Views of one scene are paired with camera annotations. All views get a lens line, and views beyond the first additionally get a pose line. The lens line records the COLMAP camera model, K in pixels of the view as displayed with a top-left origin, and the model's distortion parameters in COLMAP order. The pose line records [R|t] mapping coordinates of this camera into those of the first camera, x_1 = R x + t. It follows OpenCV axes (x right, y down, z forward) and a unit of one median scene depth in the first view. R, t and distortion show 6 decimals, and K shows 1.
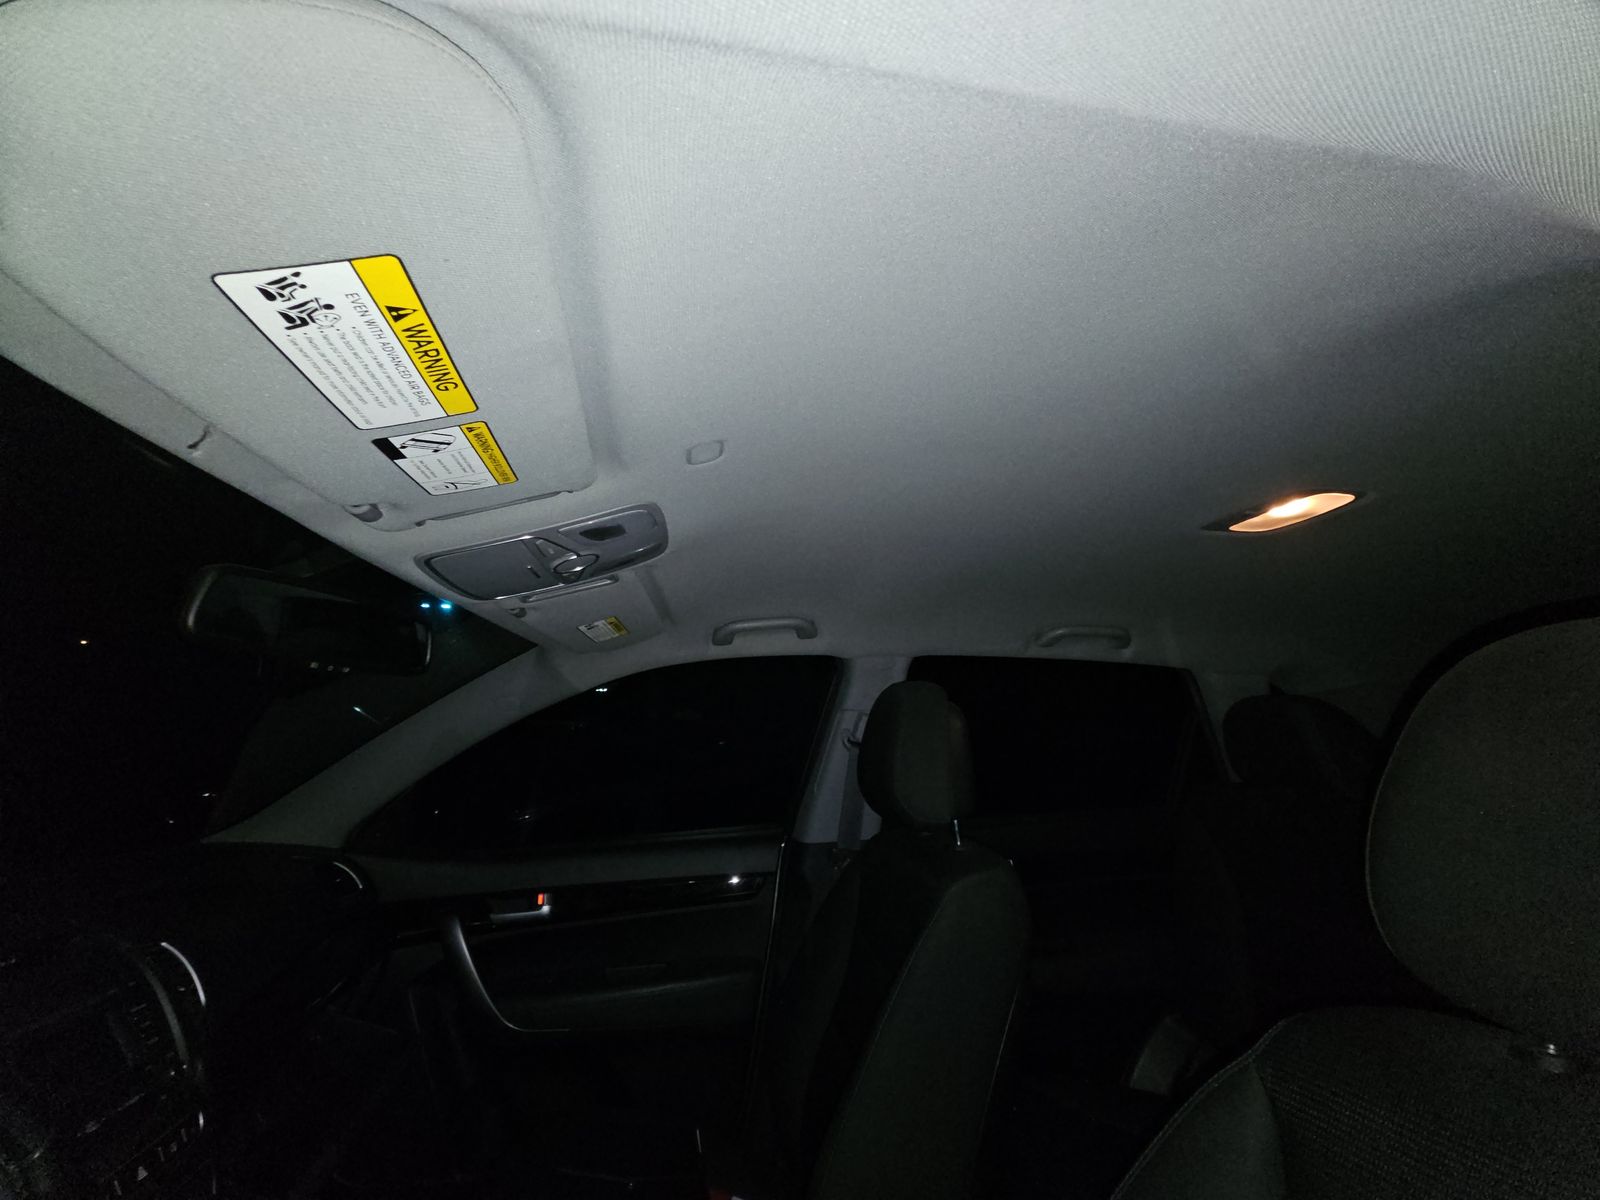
lens RADIAL K [[647.3, 0, 793.7], [0, 647.3, 598.3], [0, 0, 1]] dist [0.000610, -0.004773]
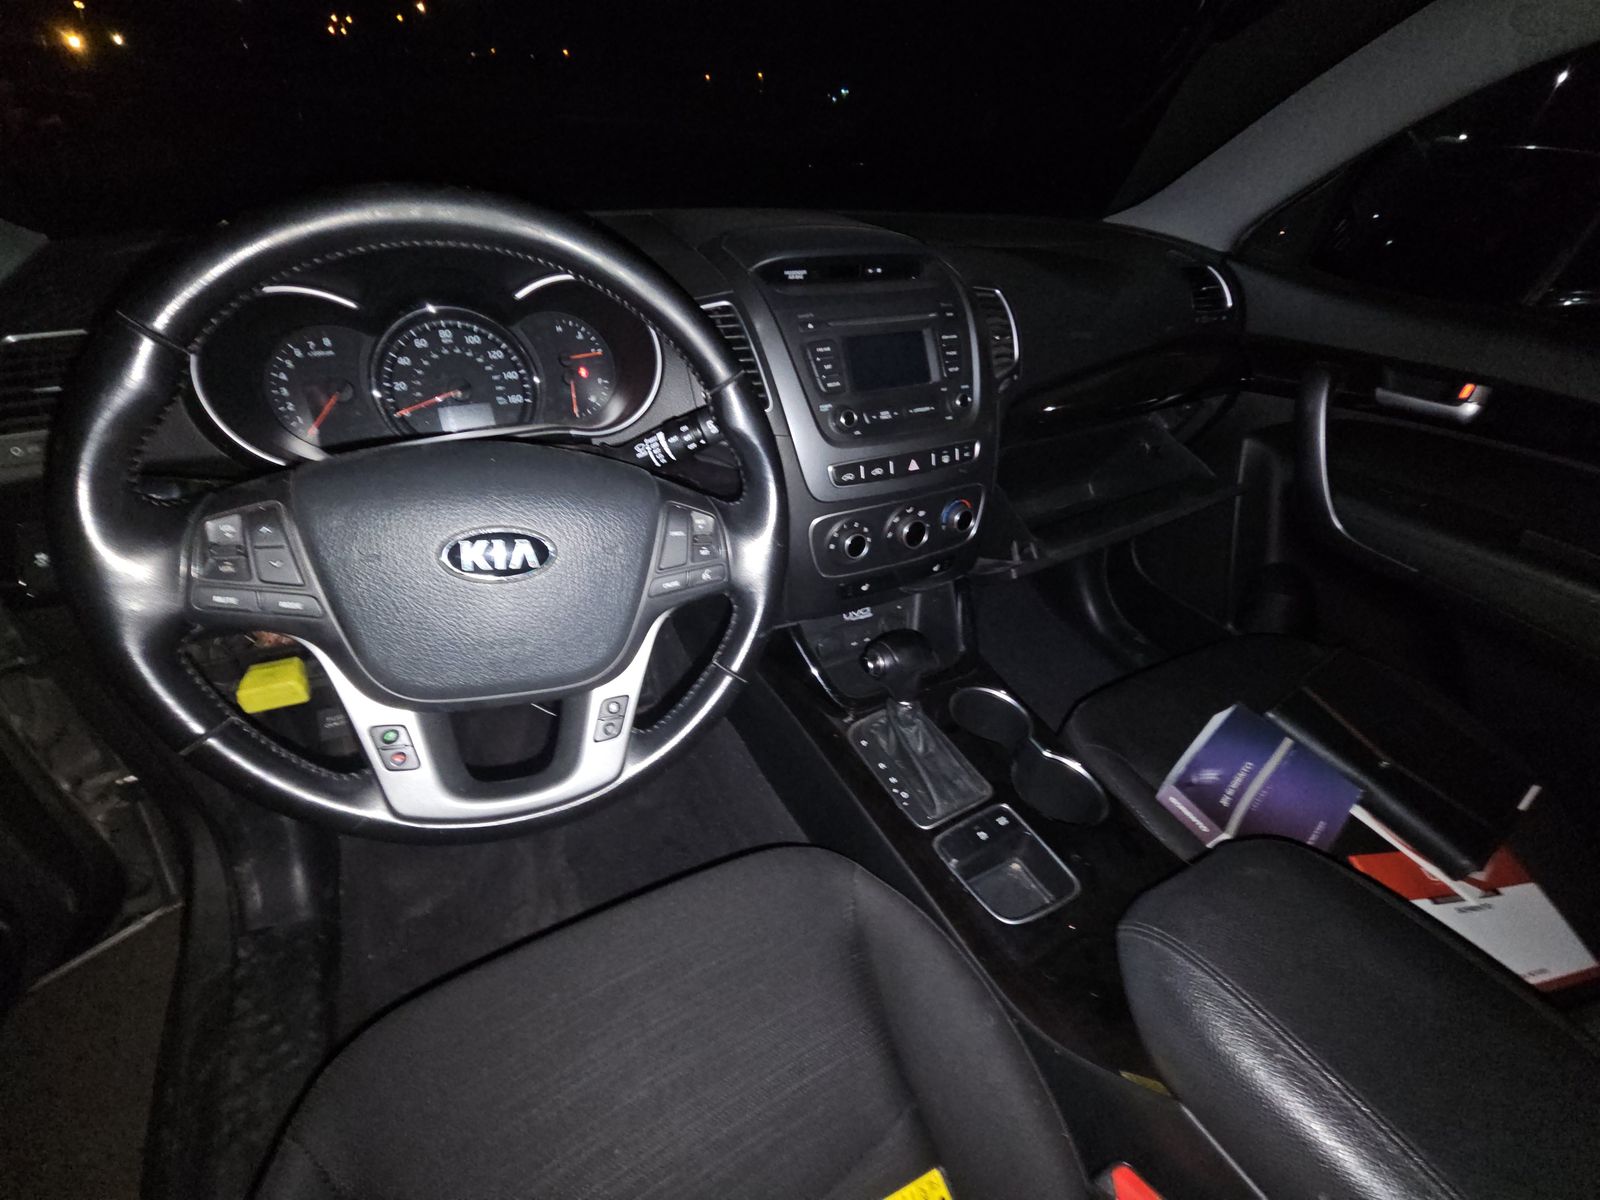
lens RADIAL K [[647.3, 0, 793.7], [0, 647.3, 598.3], [0, 0, 1]] dist [0.000610, -0.004773]
pose [[0.314808, 0.559086, -0.767019, 0.006874], [0.159178, 0.765564, 0.623357, 0.122845], [0.935713, -0.318330, 0.152011, 0.219193]]
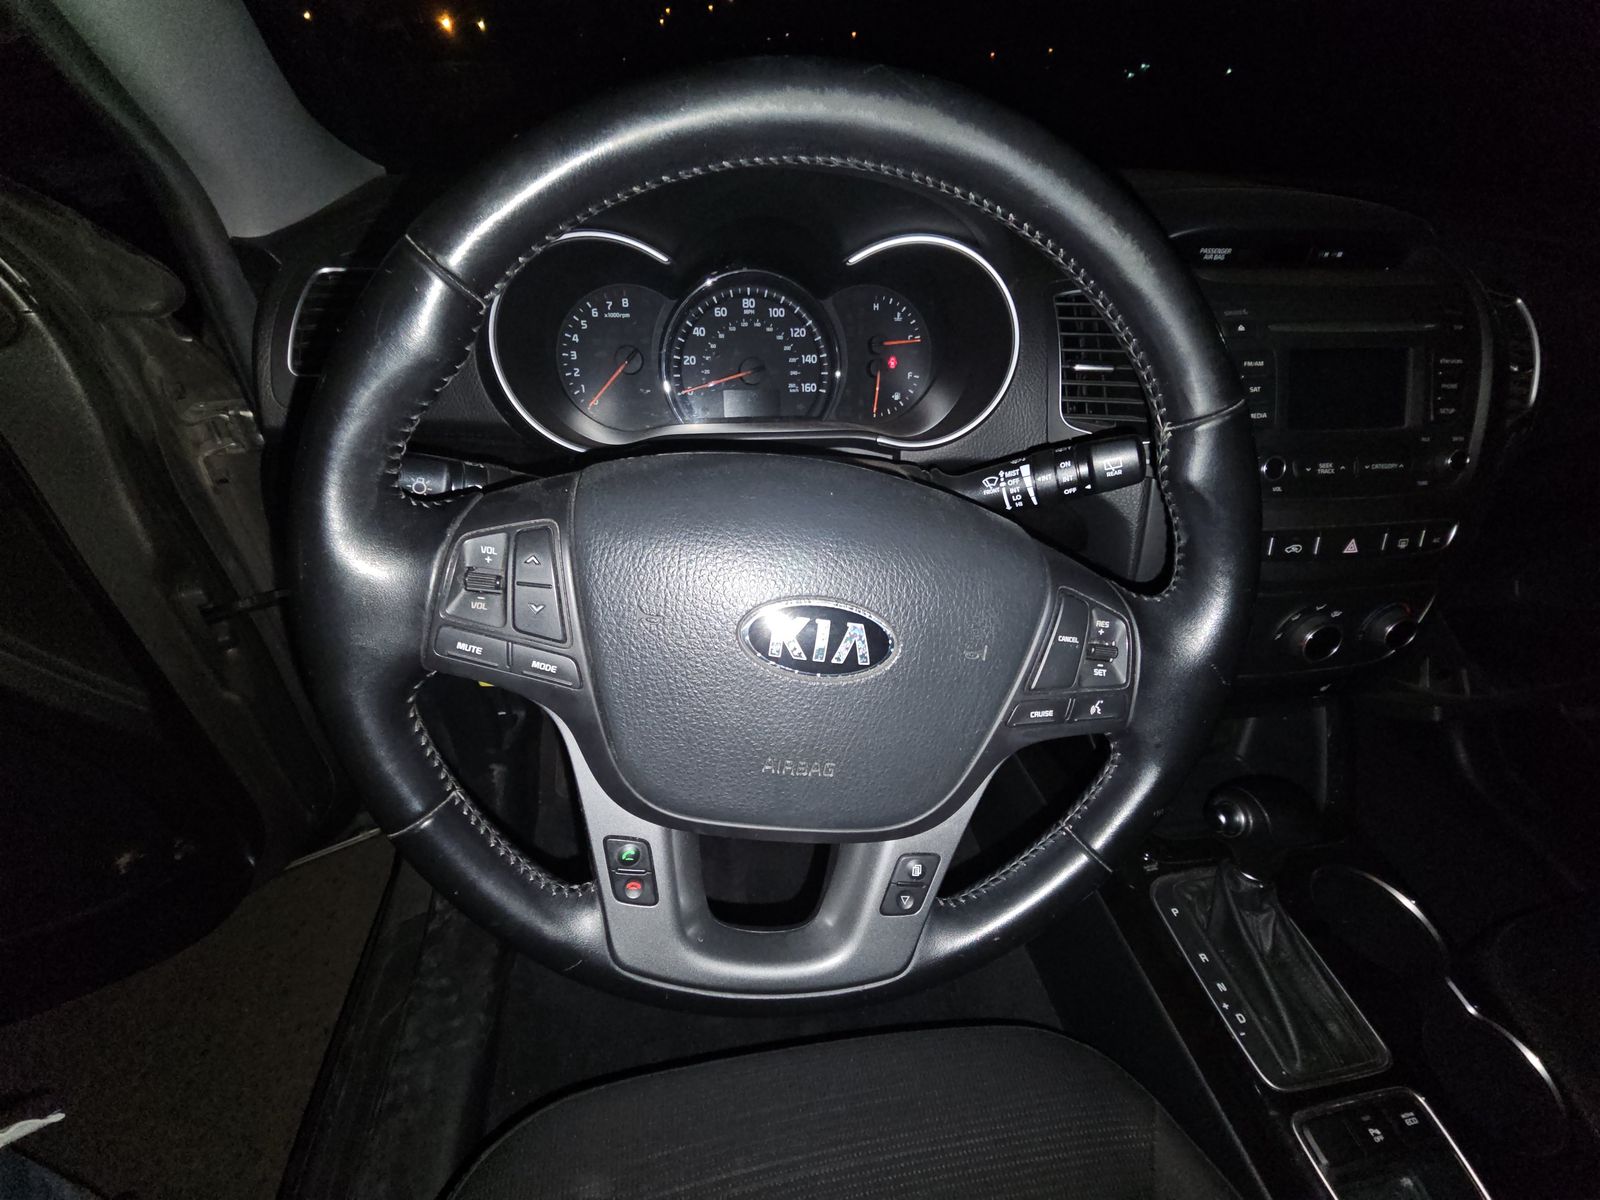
lens RADIAL K [[644.0, 0, 790.2], [0, 644.0, 595.1], [0, 0, 1]] dist [0.001165, -0.004495]
pose [[-0.014760, 0.601037, -0.799085, -0.134118], [0.177849, 0.788007, 0.589419, 0.143855], [0.983947, -0.133417, -0.118525, 0.156428]]
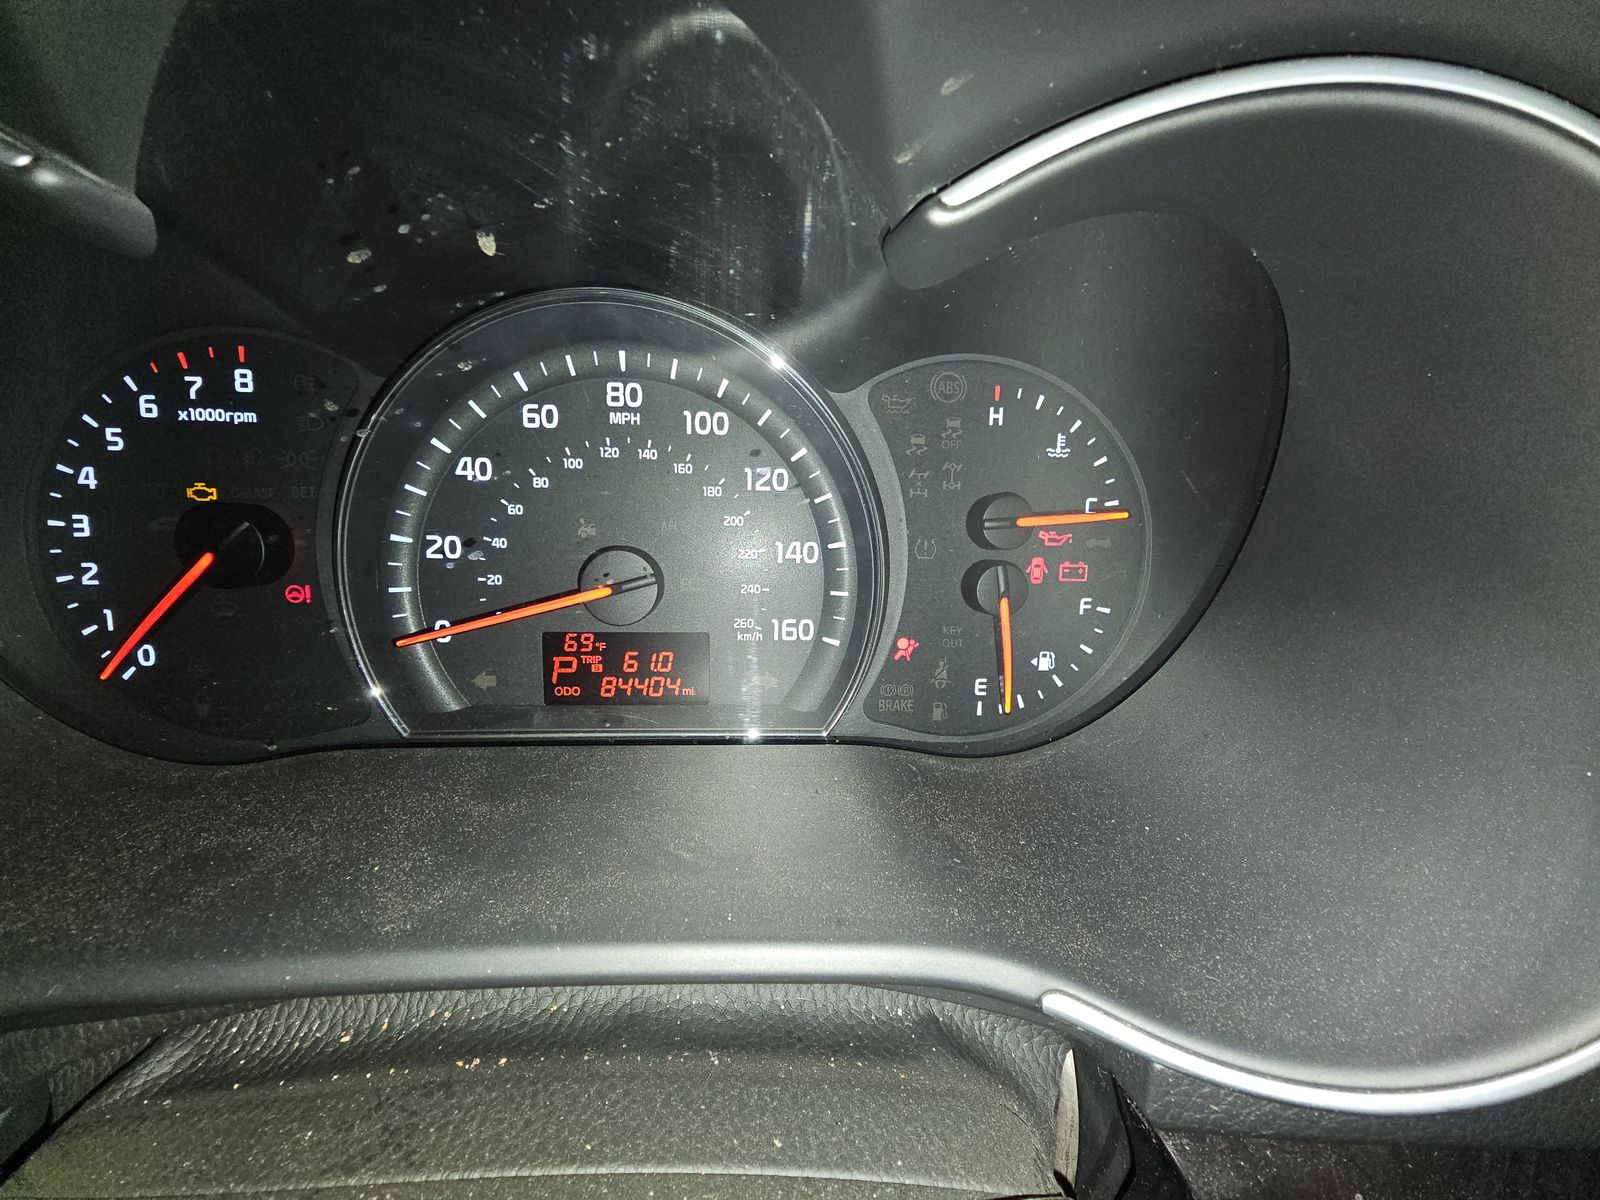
lens RADIAL K [[644.0, 0, 790.2], [0, 644.0, 595.1], [0, 0, 1]] dist [0.001165, -0.004495]
pose [[-0.092121, 0.468859, -0.878456, -0.451556], [0.163255, 0.877381, 0.451165, 0.219826], [0.982274, -0.101850, -0.157369, 0.160193]]
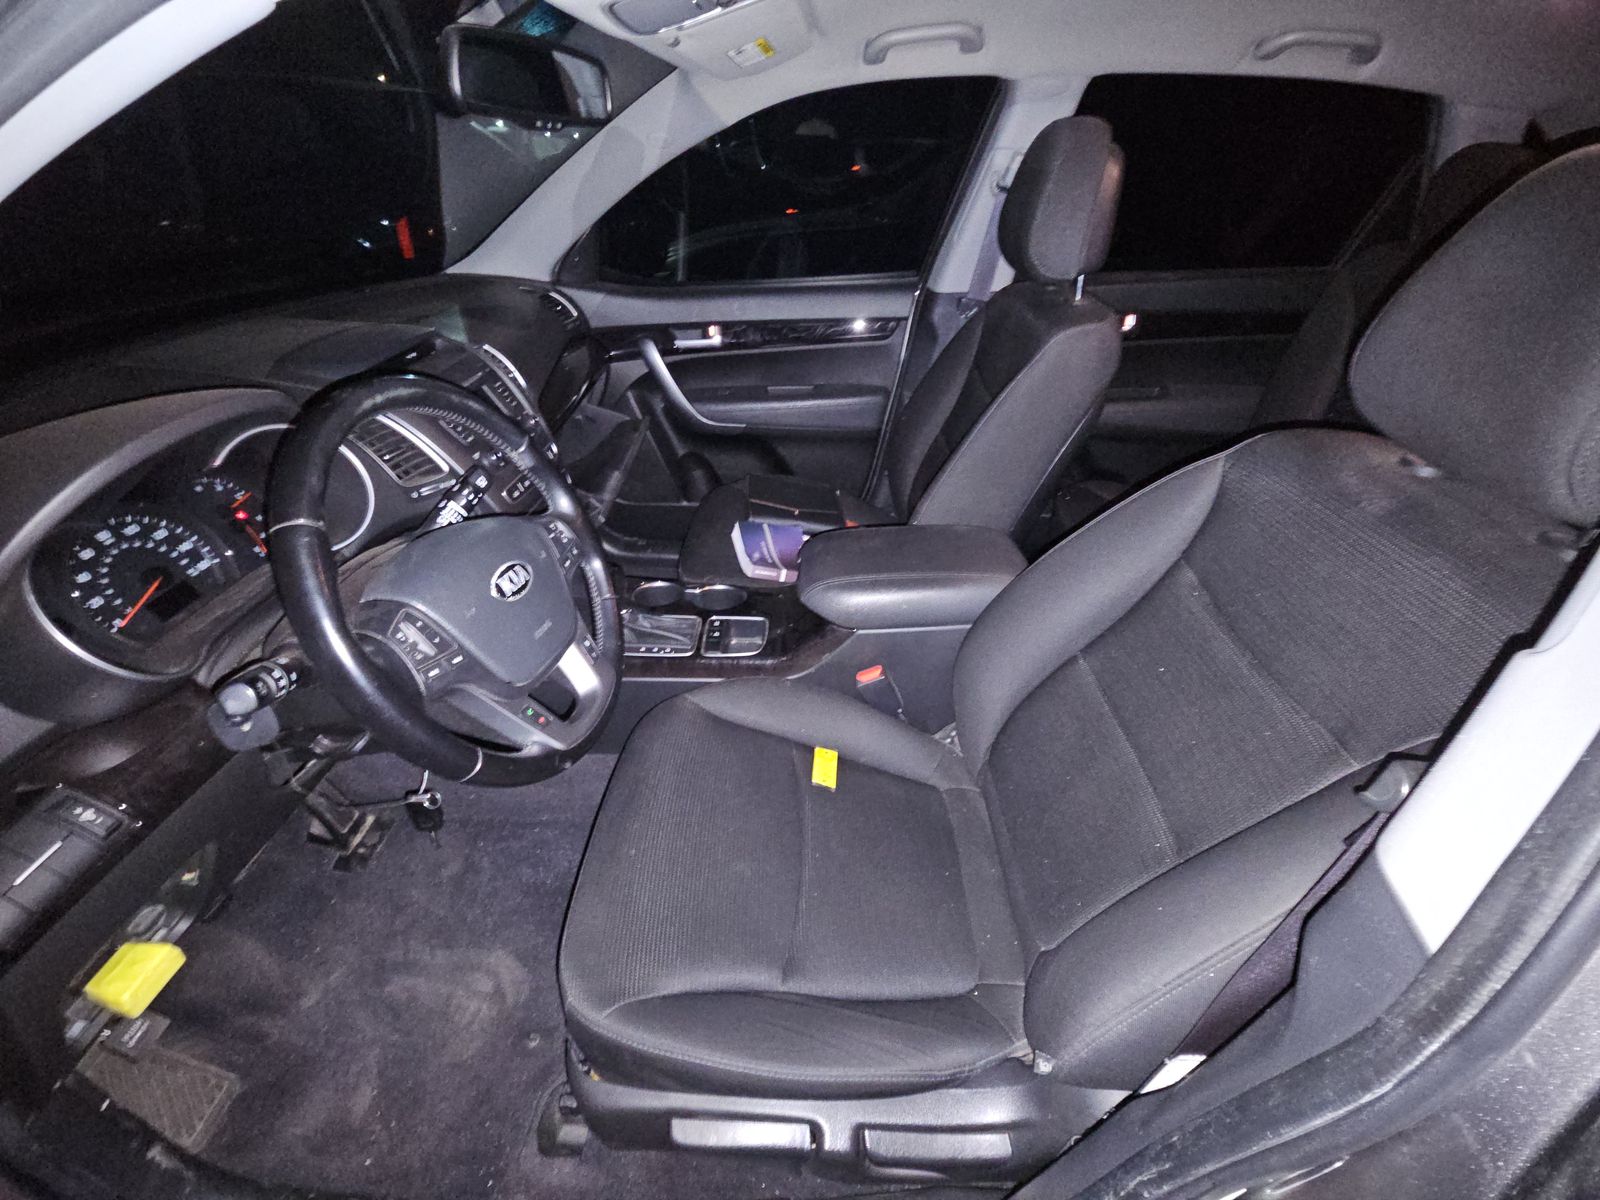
lens RADIAL K [[644.0, 0, 790.2], [0, 644.0, 595.1], [0, 0, 1]] dist [0.001165, -0.004495]
pose [[0.981548, 0.112506, -0.154616, -0.001489], [0.033971, 0.693131, 0.720011, -0.065069], [0.188175, -0.711978, 0.676519, -0.163630]]
